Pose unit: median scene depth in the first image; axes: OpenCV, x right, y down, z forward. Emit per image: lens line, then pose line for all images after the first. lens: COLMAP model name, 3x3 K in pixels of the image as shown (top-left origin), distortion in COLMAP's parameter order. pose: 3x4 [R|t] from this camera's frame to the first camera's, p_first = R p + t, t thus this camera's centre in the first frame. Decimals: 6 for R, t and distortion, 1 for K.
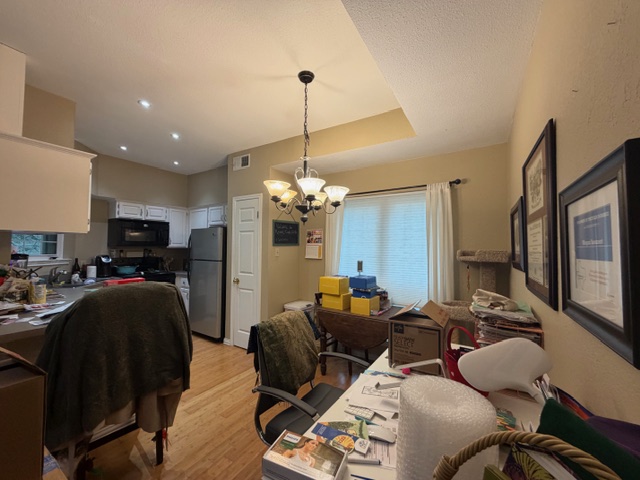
lens RADIAL K [[261.6, 0, 323.0], [0, 261.6, 240.3], [0, 0, 1]] dist [0.000289, 0.000175]
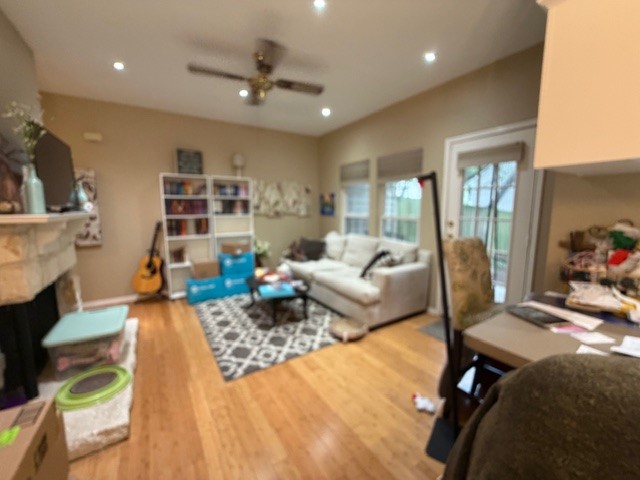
lens RADIAL K [[261.6, 0, 323.0], [0, 261.6, 240.3], [0, 0, 1]] dist [0.000289, 0.000175]
pose [[-0.427128, 0.112122, -0.897213, -0.211490], [0.031878, 0.993532, 0.108983, 0.018308], [0.903629, 0.017948, -0.427940, 0.325902]]
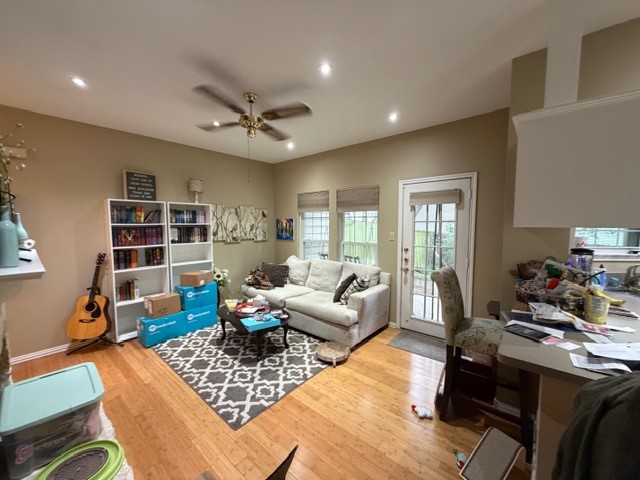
lens RADIAL K [[254.4, 0, 320.0], [0, 254.4, 240.0], [0, 0, 1]] dist [-0.000517, 0.000110]
pose [[-0.150711, 0.063058, -0.986565, -0.141136], [0.029541, 0.997805, 0.059263, -0.030262], [0.988136, -0.020212, -0.152243, 0.178393]]
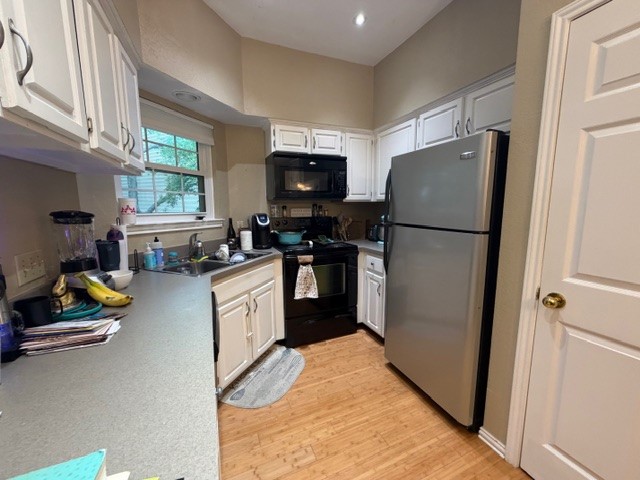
lens RADIAL K [[254.4, 0, 320.0], [0, 254.4, 240.0], [0, 0, 1]] dist [-0.000517, 0.000110]
pose [[0.828111, 0.062212, -0.557101, -0.347617], [0.028852, 0.987775, 0.153194, 0.027294], [0.559821, -0.142935, 0.816193, 0.537525]]
